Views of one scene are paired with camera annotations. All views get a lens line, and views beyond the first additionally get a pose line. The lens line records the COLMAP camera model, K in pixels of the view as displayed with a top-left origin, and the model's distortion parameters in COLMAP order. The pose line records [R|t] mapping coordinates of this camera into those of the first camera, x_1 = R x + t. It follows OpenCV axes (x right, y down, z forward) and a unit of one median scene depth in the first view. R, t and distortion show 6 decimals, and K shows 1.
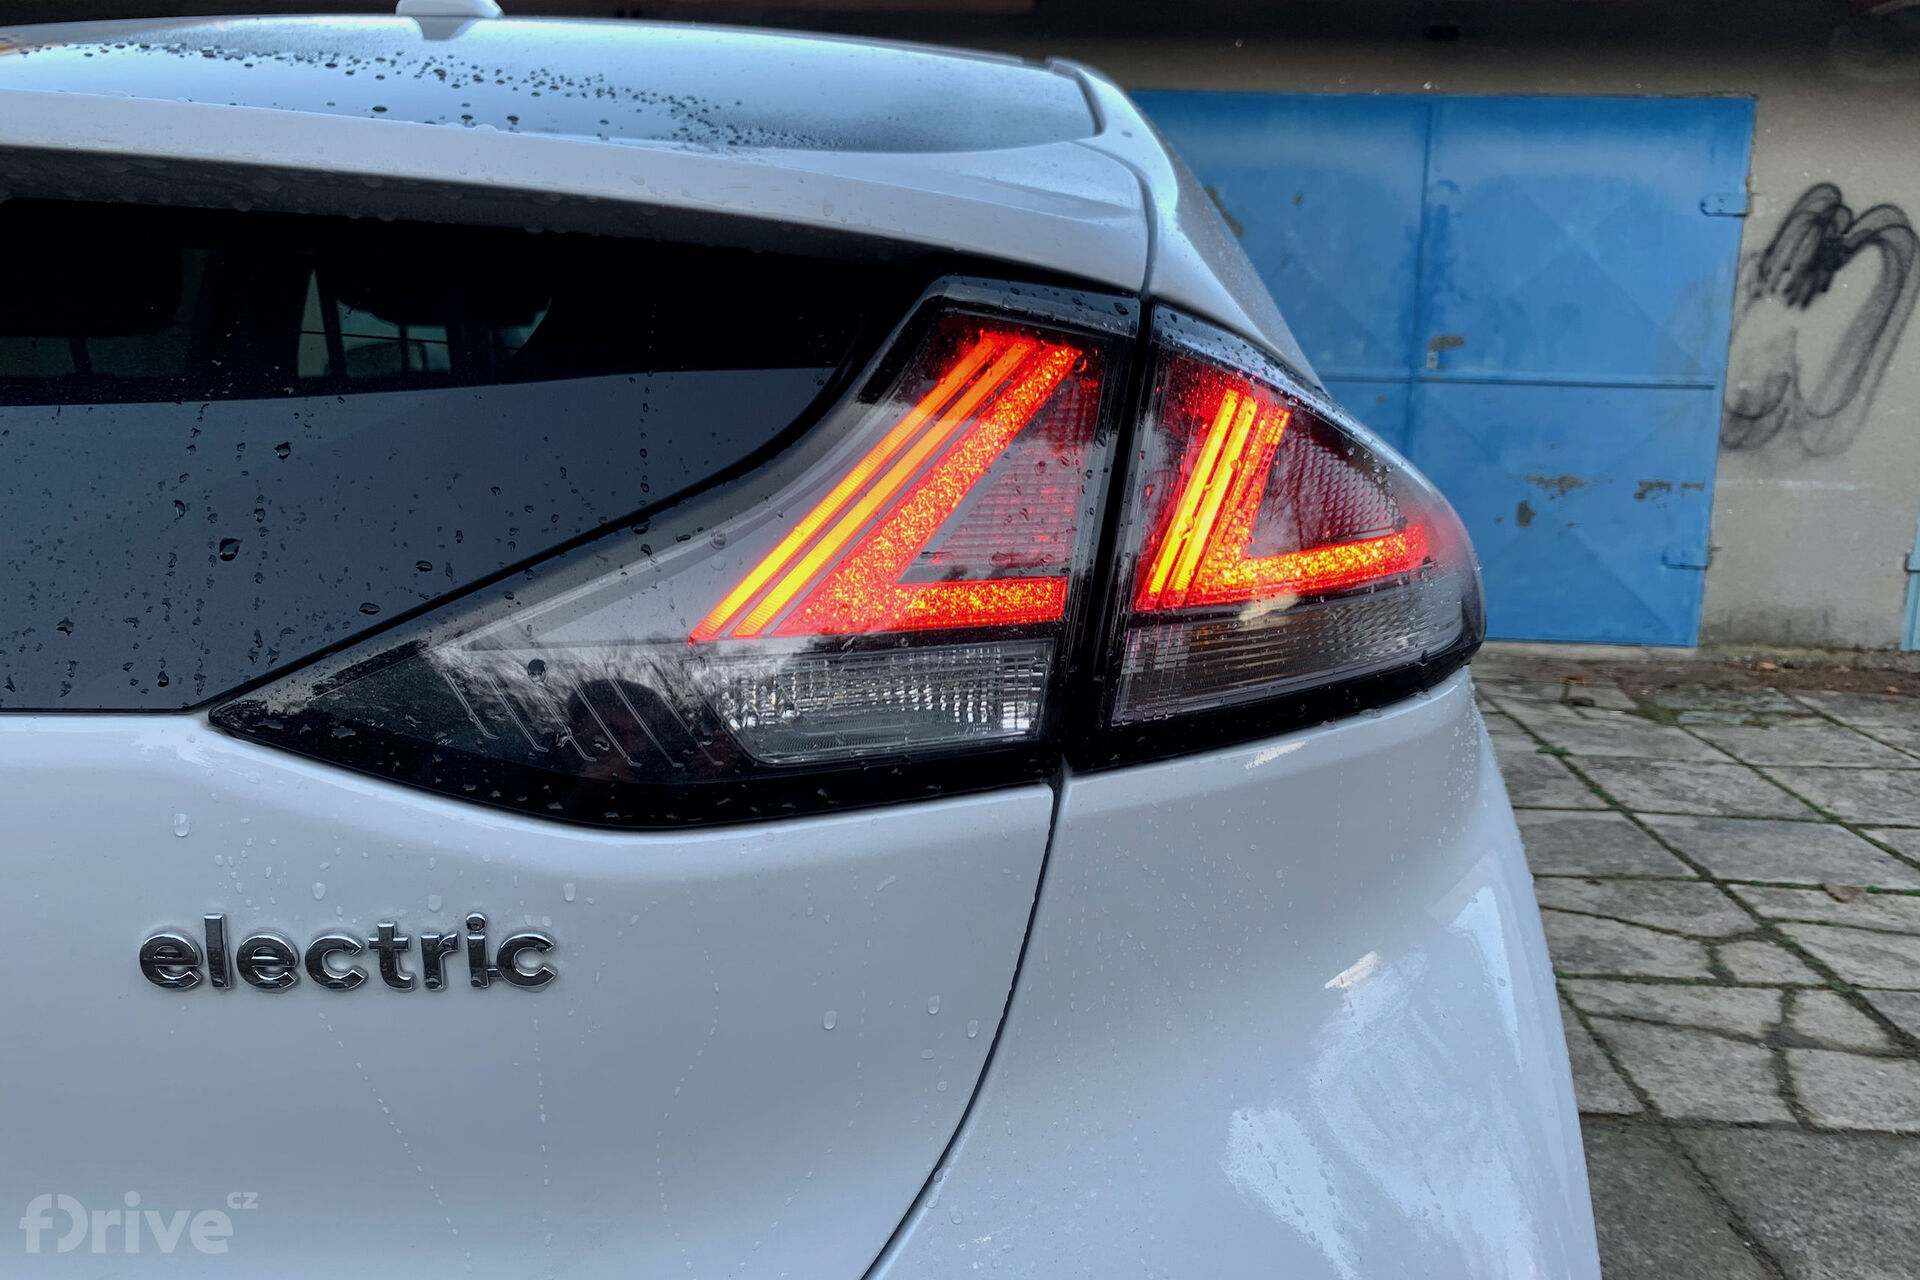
lens RADIAL K [[1470.2, 0, 960.8], [0, 1470.2, 637.3], [0, 0, 1]] dist [0.021451, -0.004939]
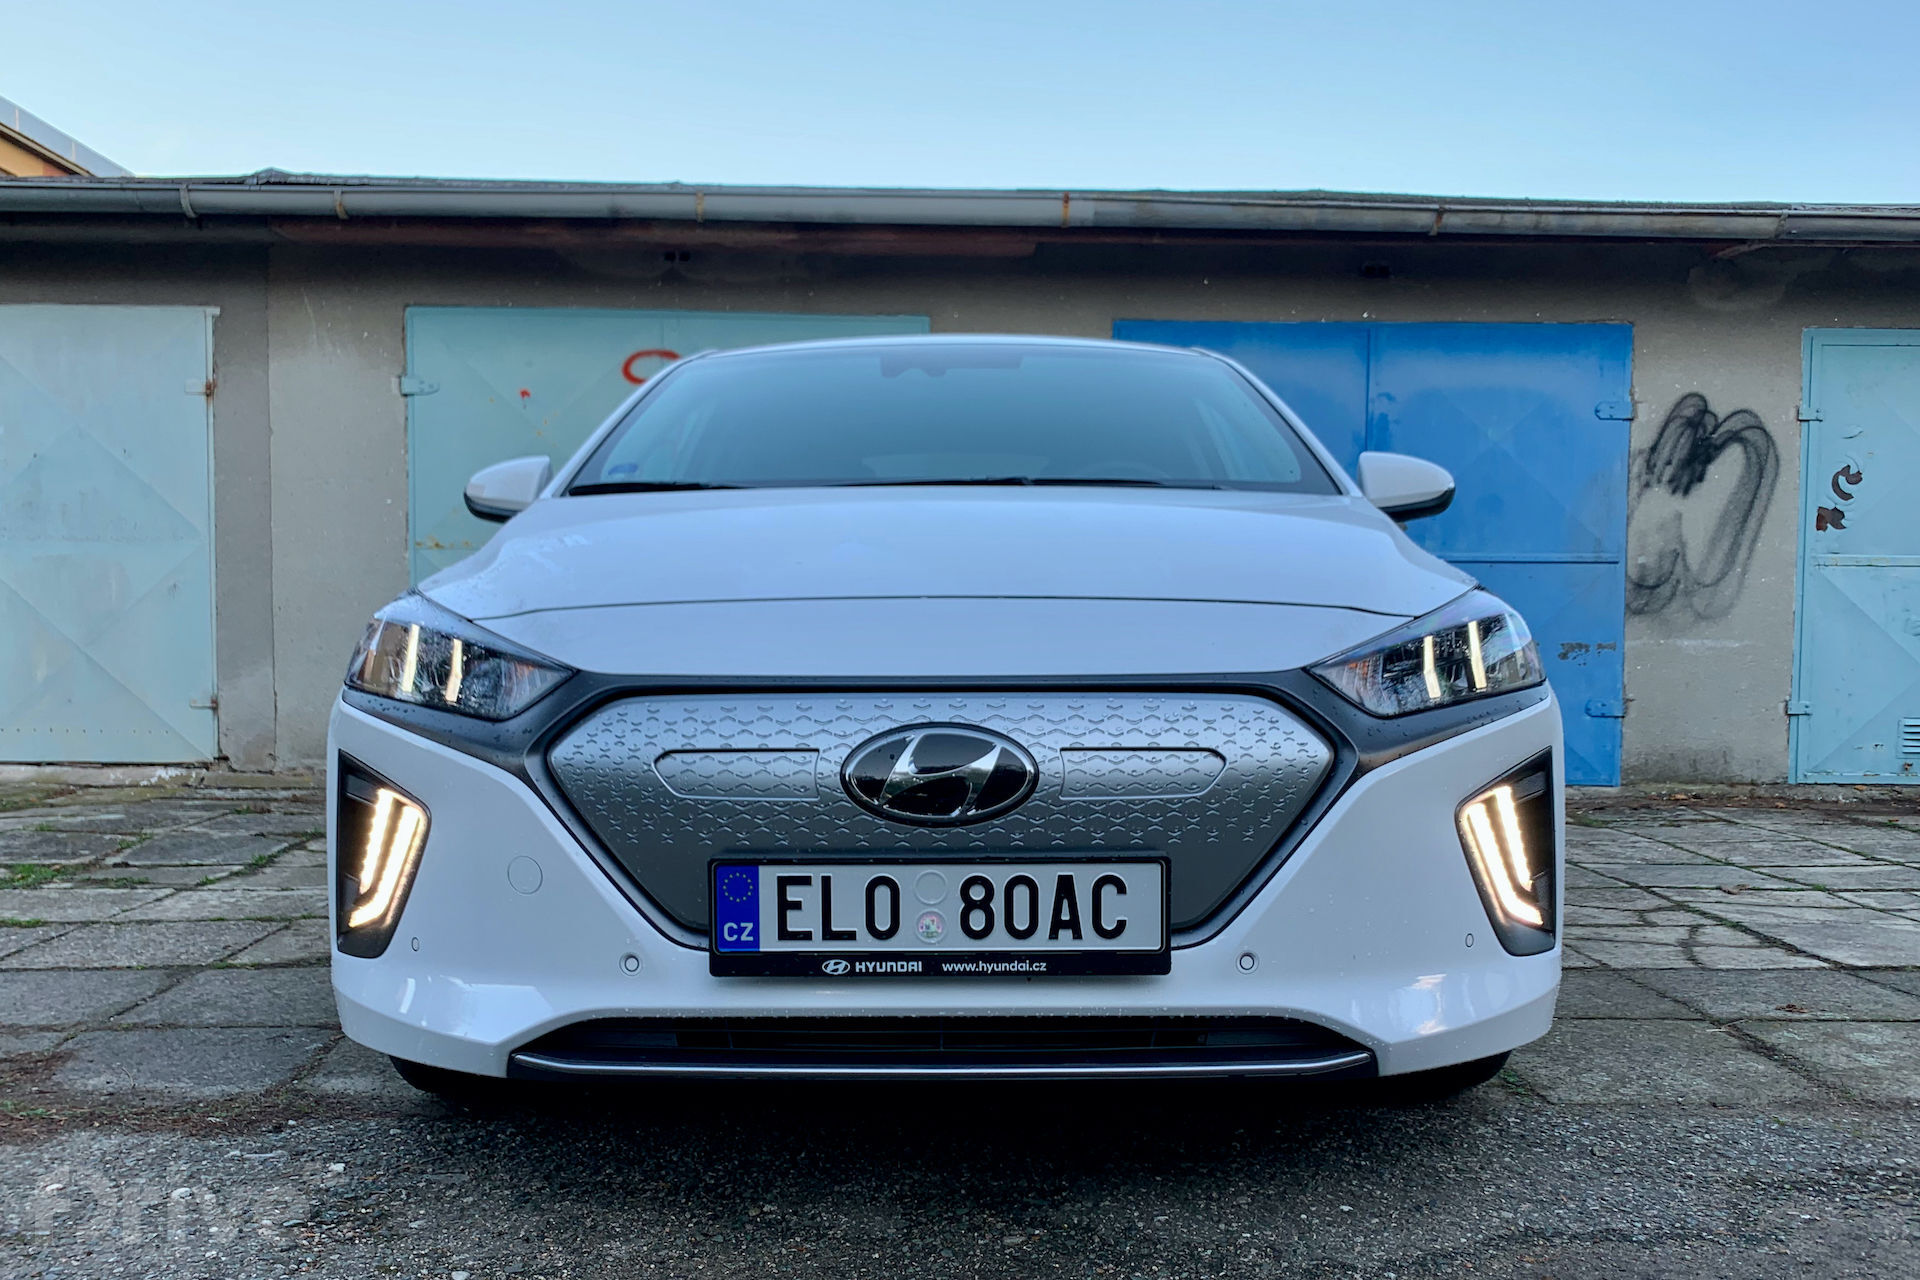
lens RADIAL K [[1674.4, 0, 947.9], [0, 1674.4, 751.2], [0, 0, 1]] dist [0.036437, -0.037340]
pose [[0.996445, -0.024114, 0.080725, -0.133850], [0.032428, 0.994120, -0.103319, 0.102011], [-0.077758, 0.105569, 0.991367, -0.271511]]
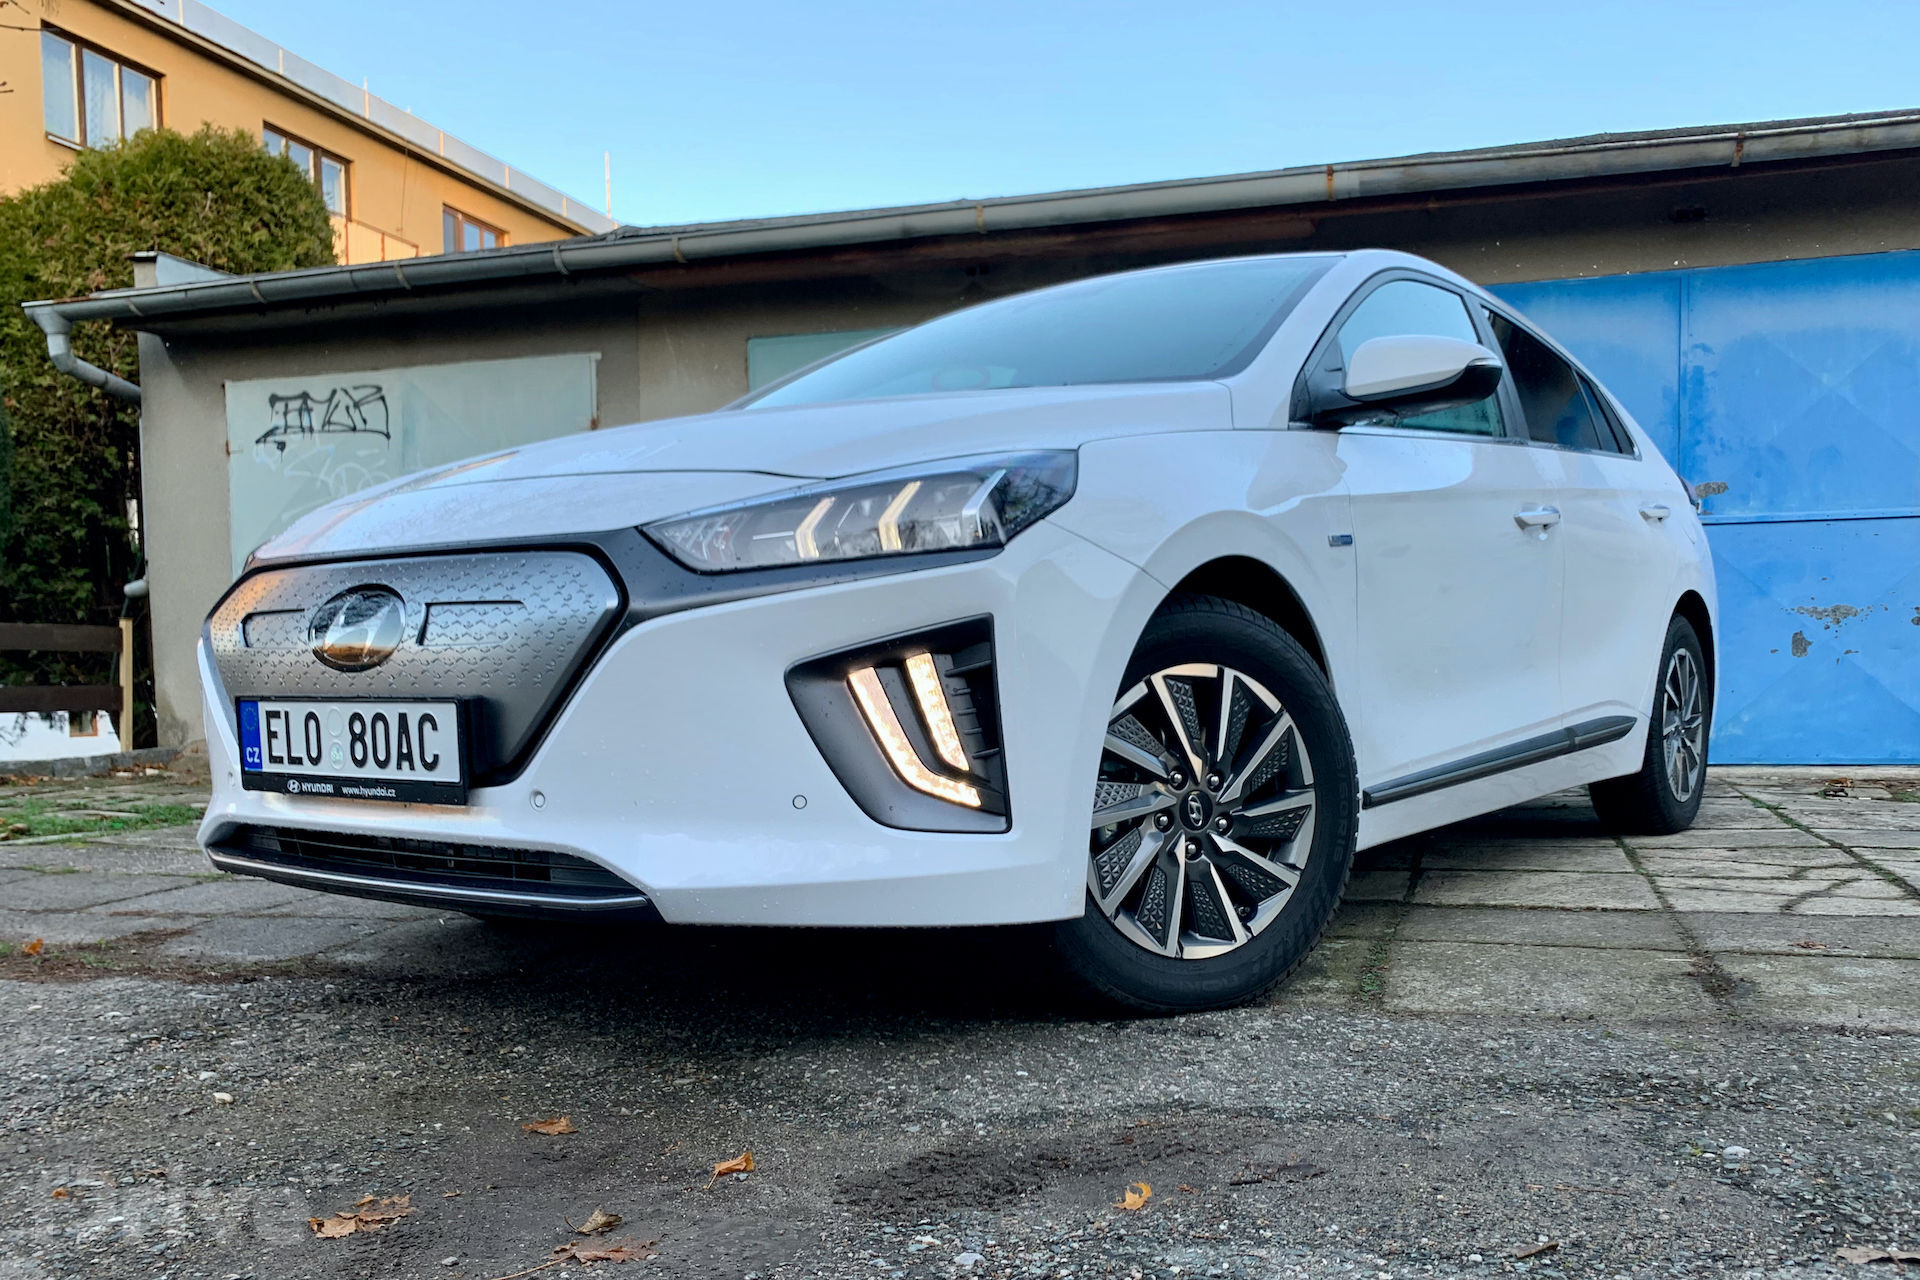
lens RADIAL K [[1606.3, 0, 1006.3], [0, 1606.3, 779.0], [0, 0, 1]] dist [0.009079, 0.015464]
pose [[0.976342, -0.024479, -0.214842, 0.075544], [0.000064, 0.993604, -0.112918, 0.147676], [0.216232, 0.110232, 0.970099, -0.239278]]
